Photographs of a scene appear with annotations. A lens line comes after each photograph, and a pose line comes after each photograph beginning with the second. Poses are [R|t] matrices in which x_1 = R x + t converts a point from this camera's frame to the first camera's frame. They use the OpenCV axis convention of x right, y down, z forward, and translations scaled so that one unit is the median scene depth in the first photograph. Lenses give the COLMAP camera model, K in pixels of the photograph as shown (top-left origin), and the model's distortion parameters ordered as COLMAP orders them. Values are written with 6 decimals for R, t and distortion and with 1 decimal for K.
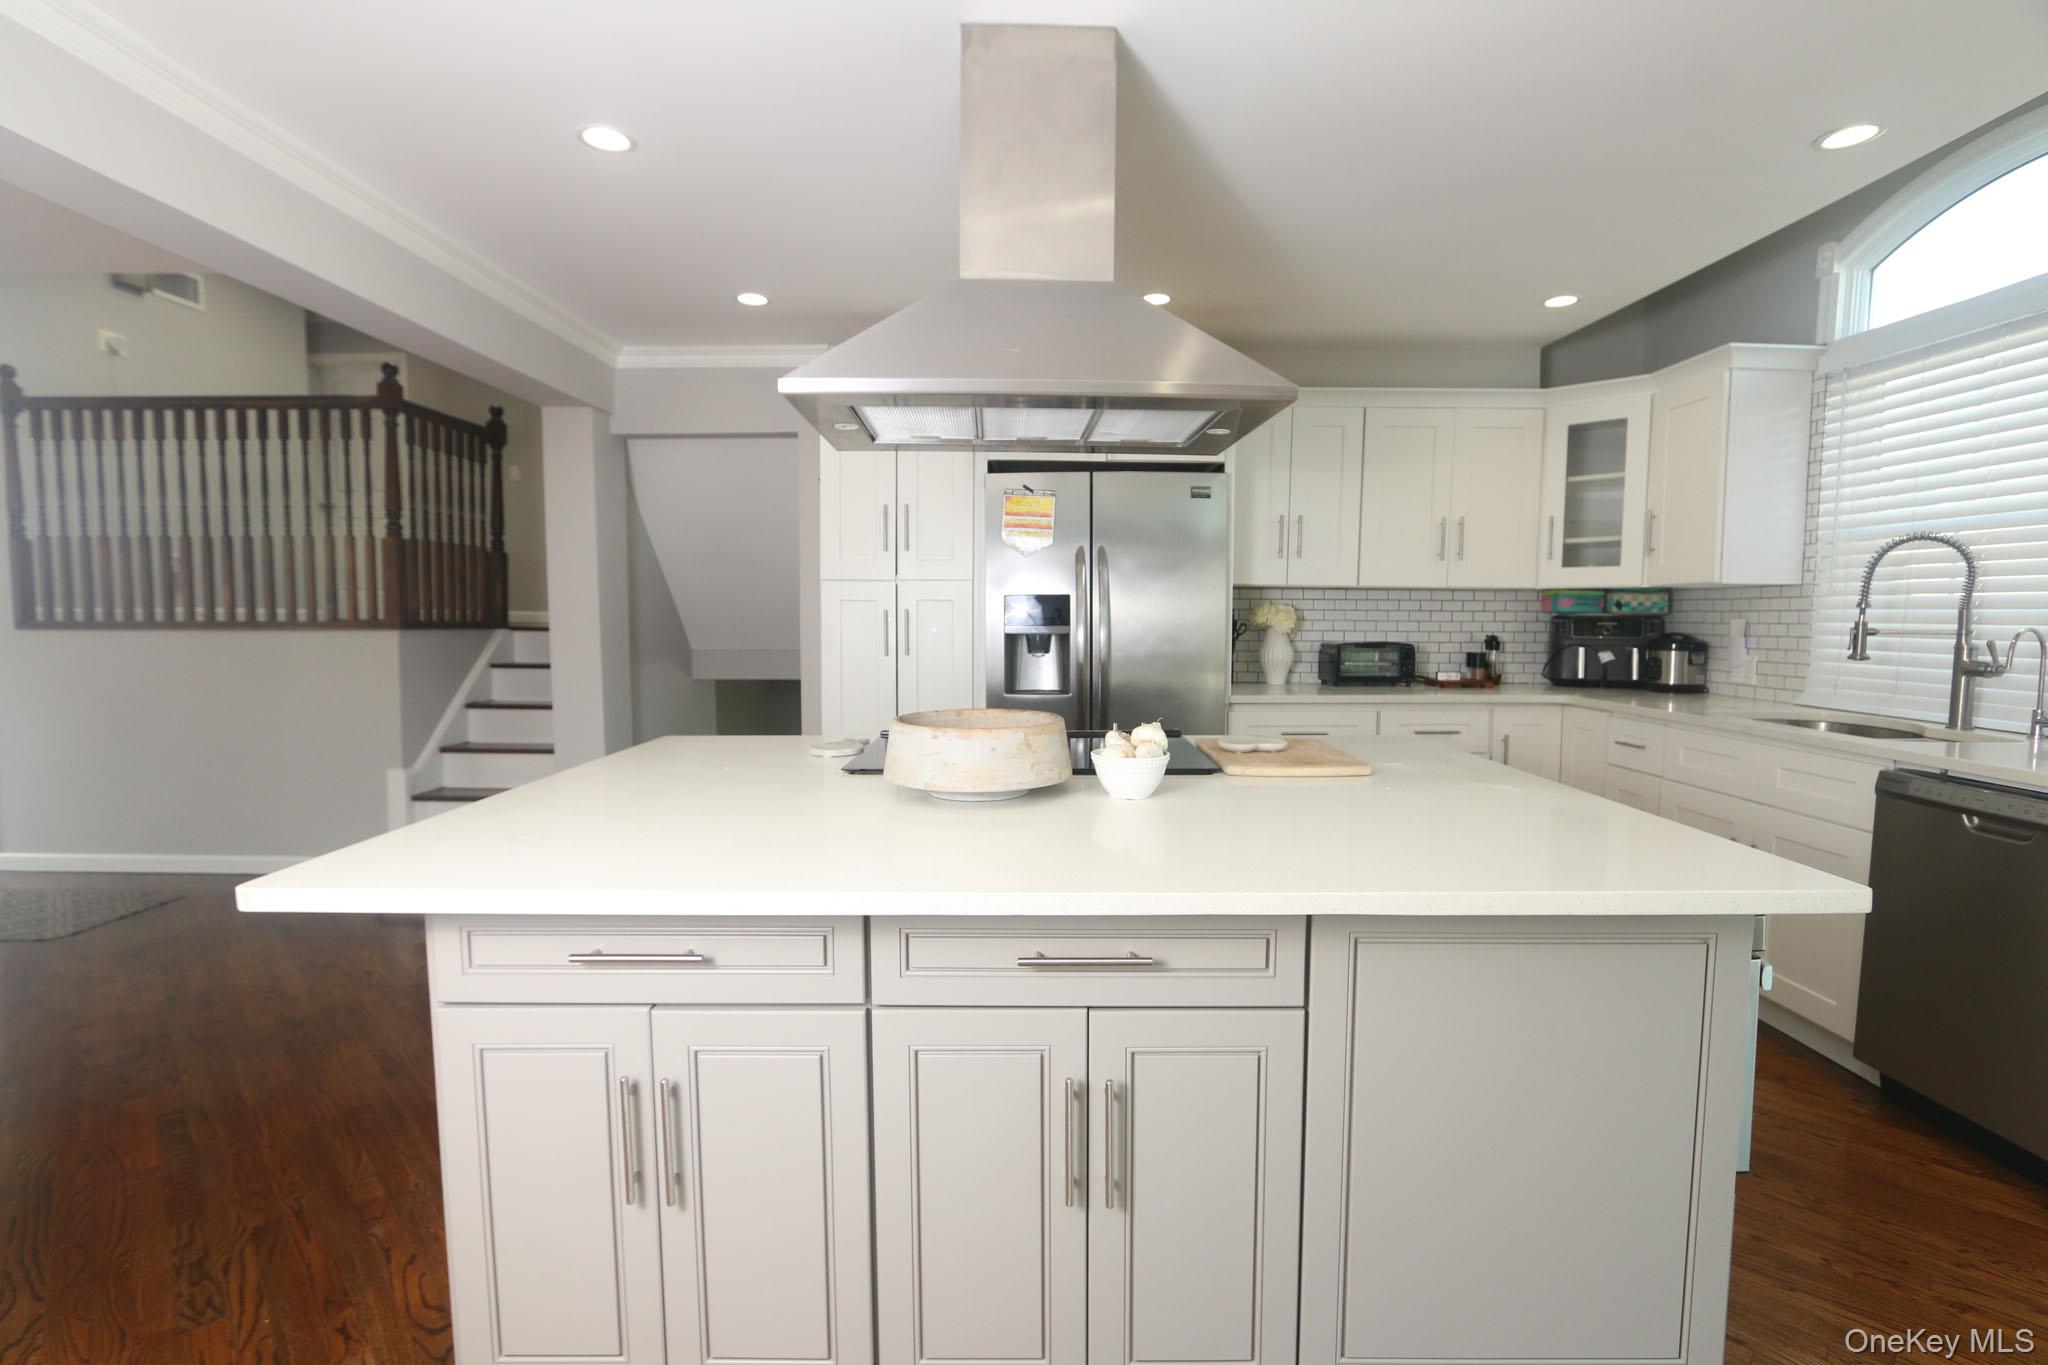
lens RADIAL K [[947.7, 0, 1029.5], [0, 947.7, 684.1], [0, 0, 1]] dist [-0.017704, 0.003101]
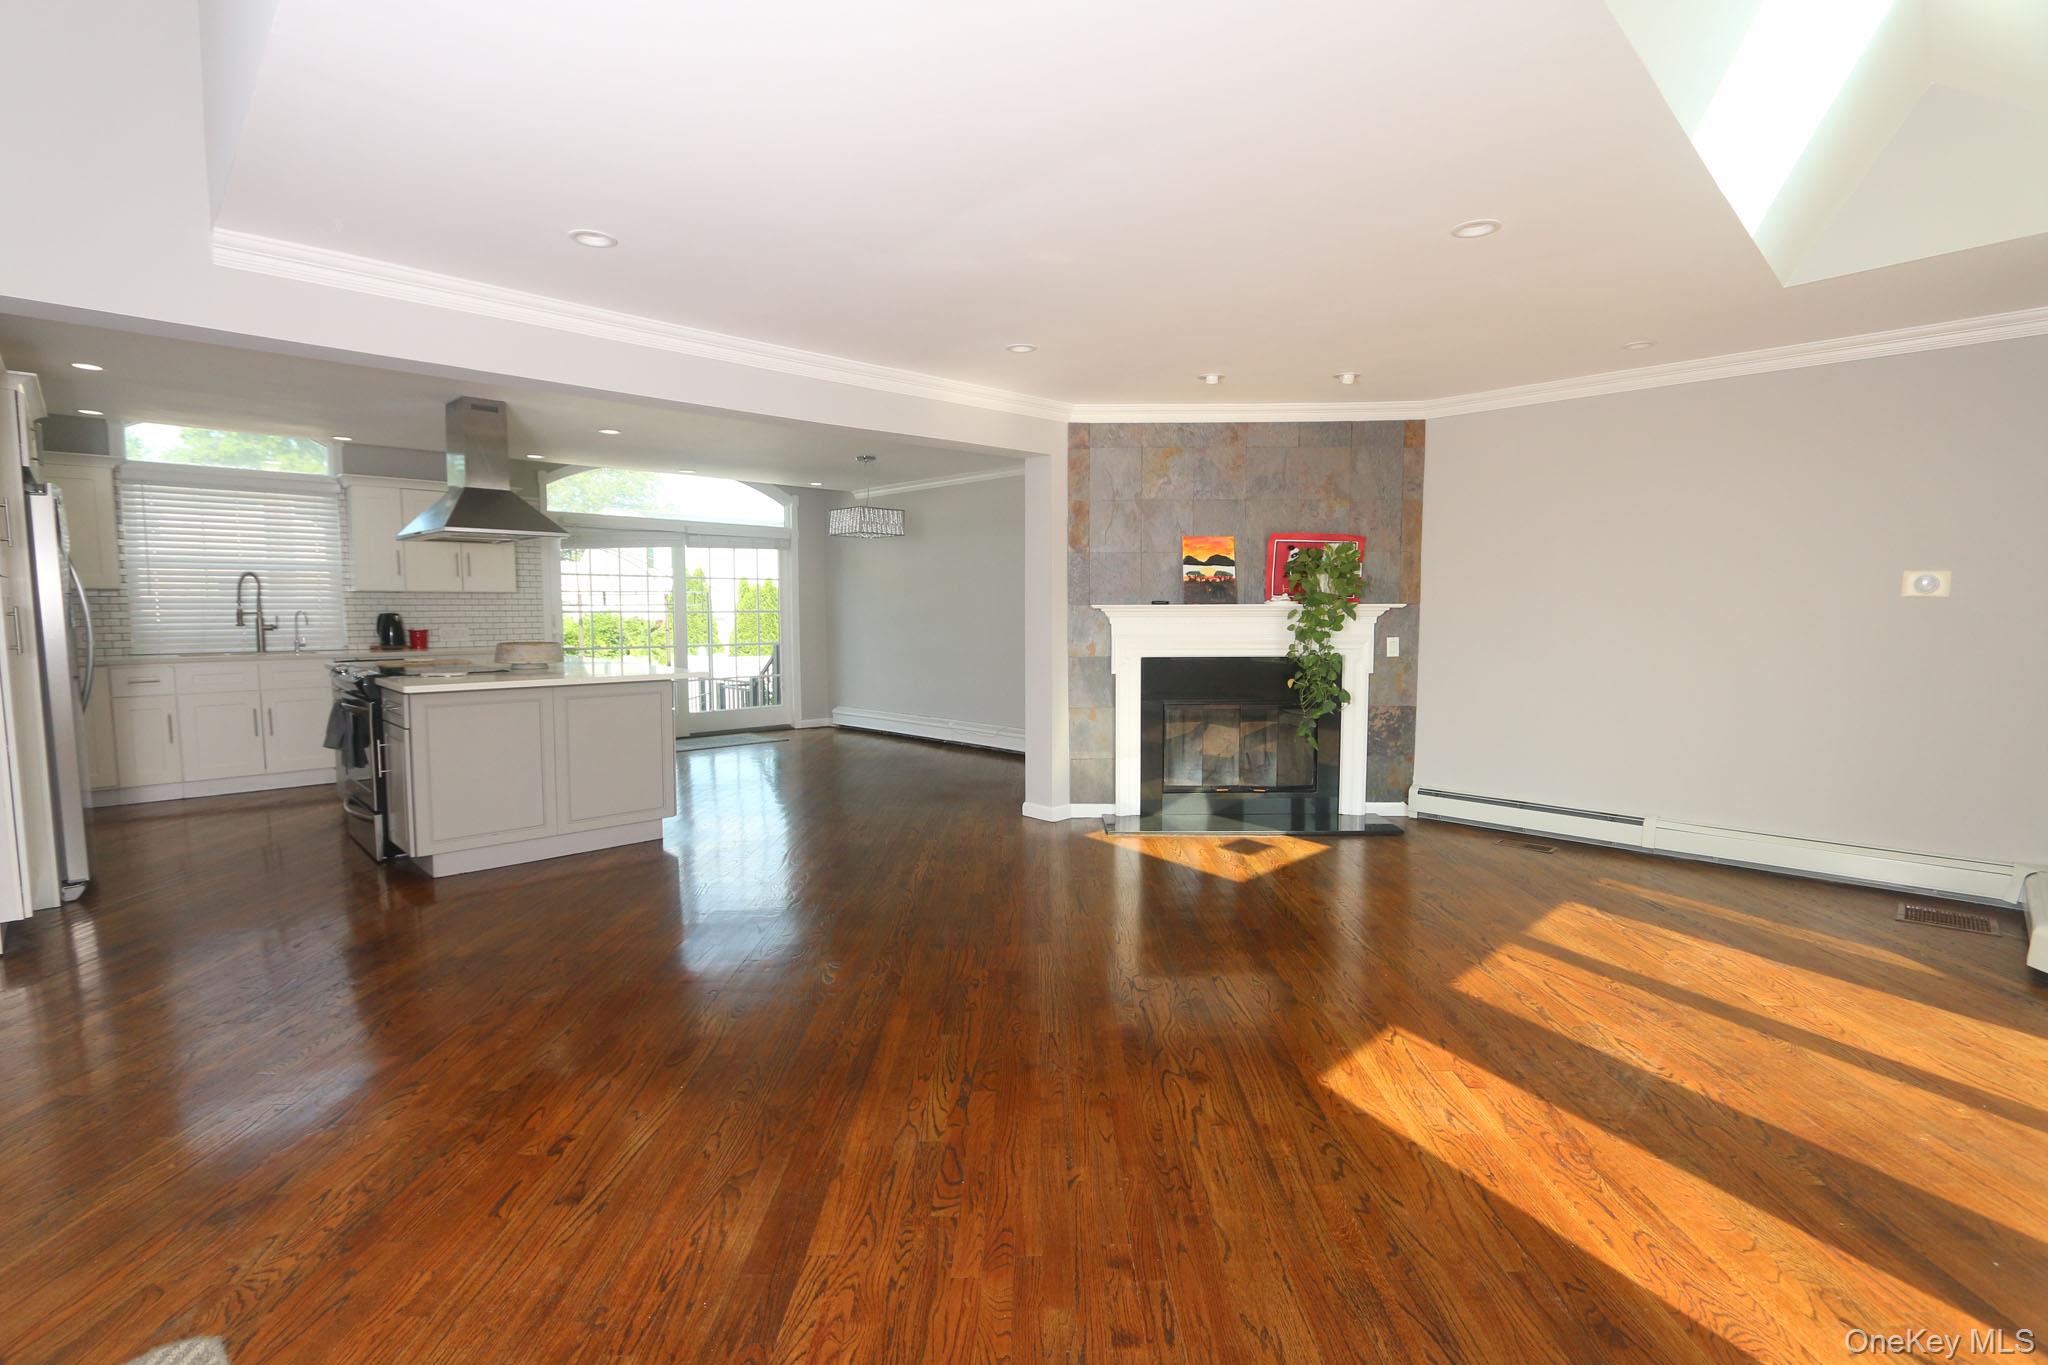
lens RADIAL K [[947.7, 0, 1018.8], [0, 947.7, 687.6], [0, 0, 1]] dist [-0.017704, 0.003101]
pose [[-0.698037, -0.068028, 0.712823, -1.531347], [0.049221, 0.988564, 0.142544, -0.080804], [-0.714368, 0.134587, -0.686705, 0.919202]]
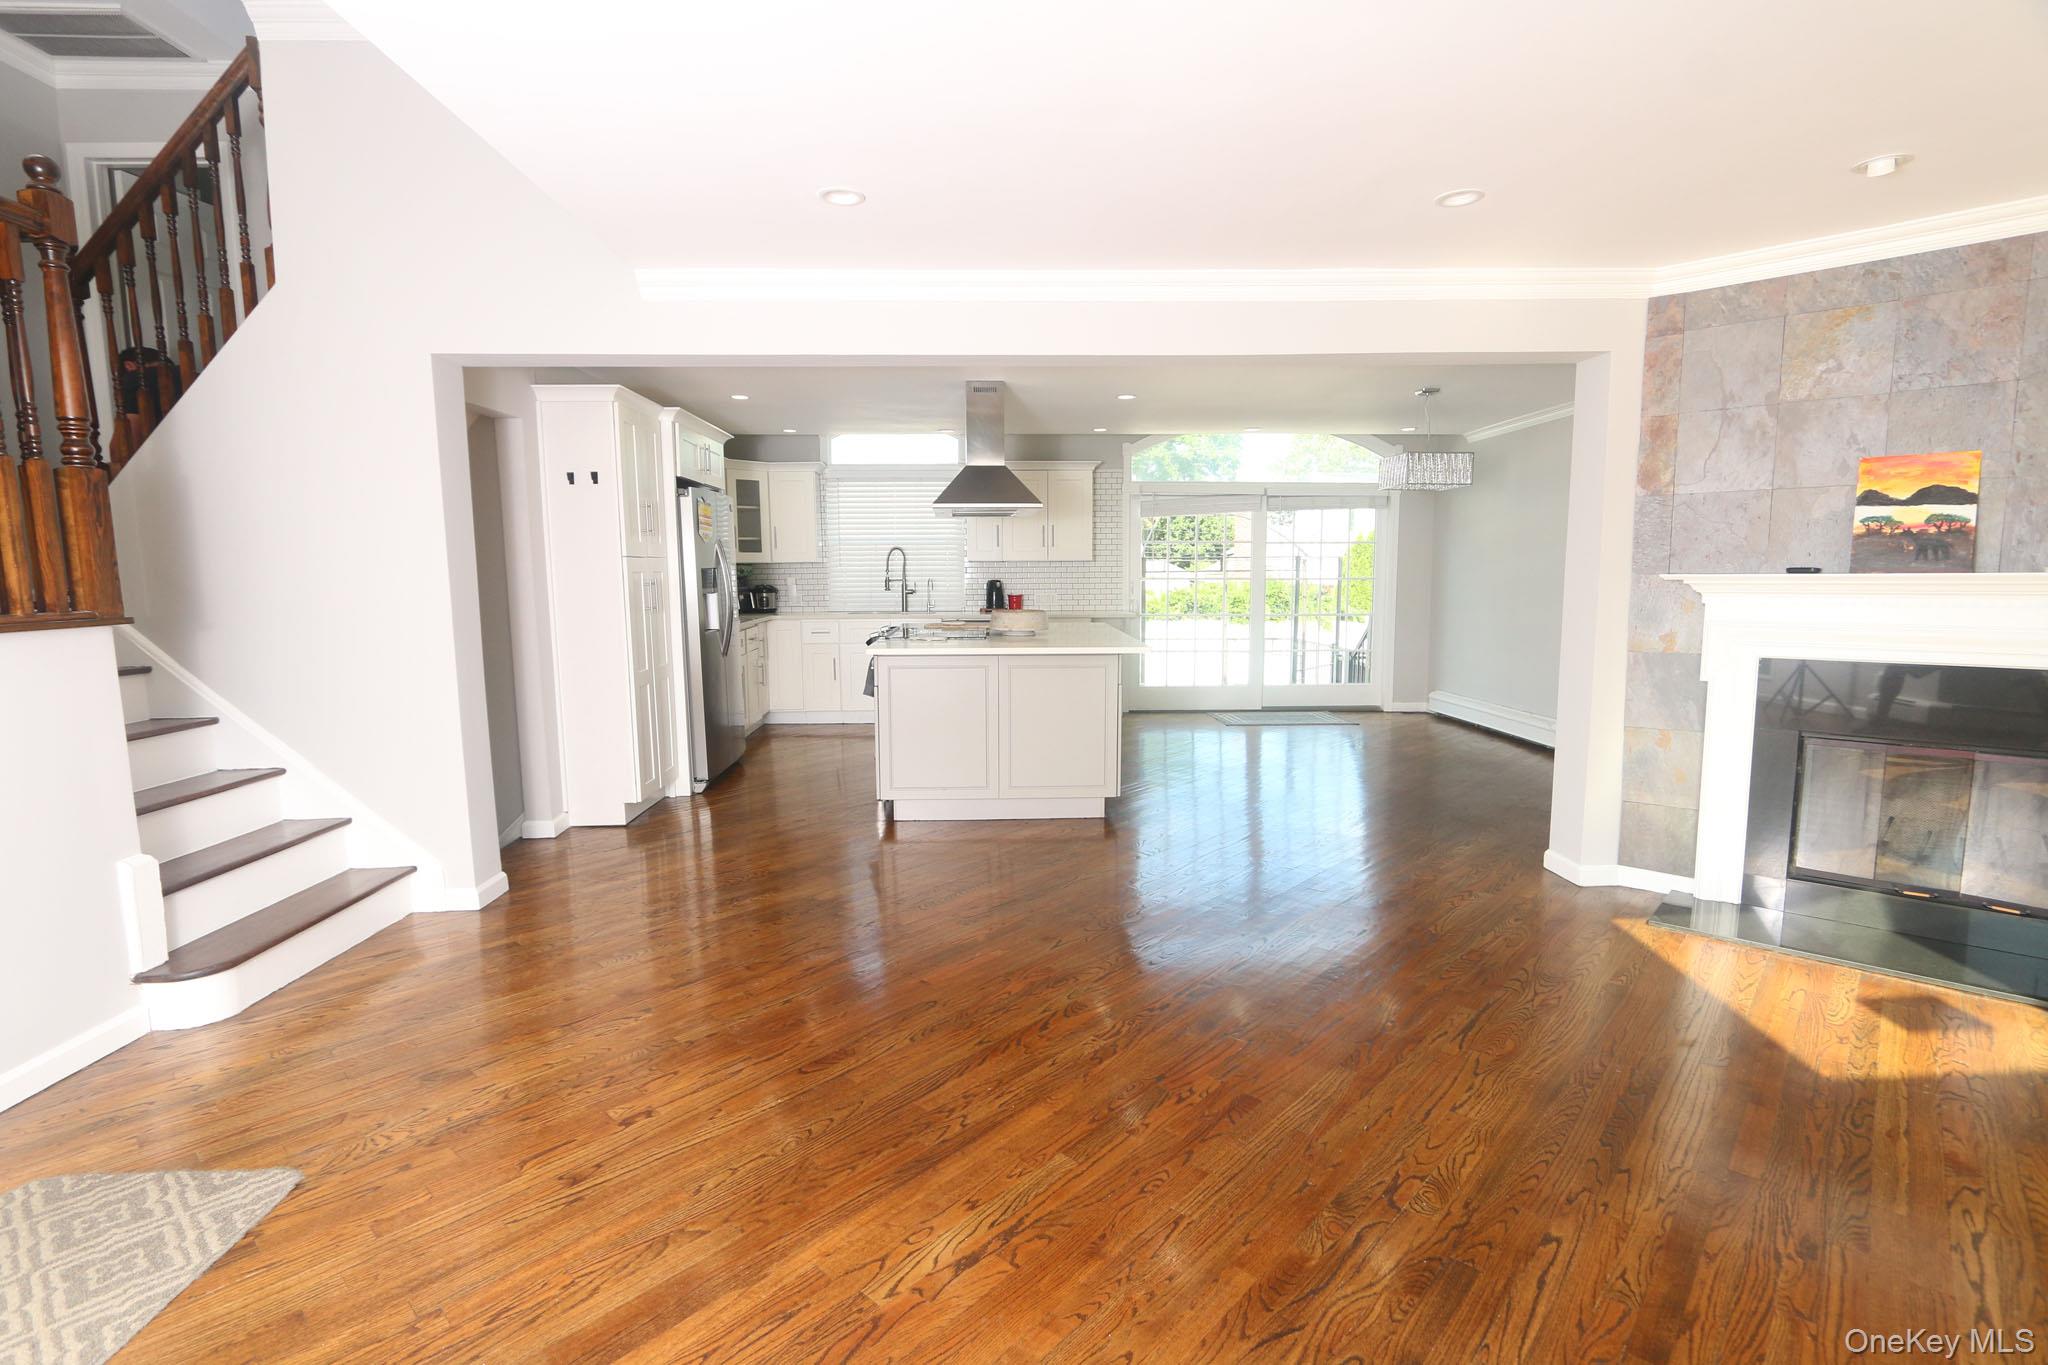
lens RADIAL K [[947.7, 0, 1021.3], [0, 947.7, 686.4], [0, 0, 1]] dist [-0.017704, 0.003101]
pose [[-0.031231, -0.127342, 0.991367, -1.499212], [0.081718, 0.988205, 0.129510, -0.057780], [-0.996166, 0.085057, -0.020457, 0.506958]]
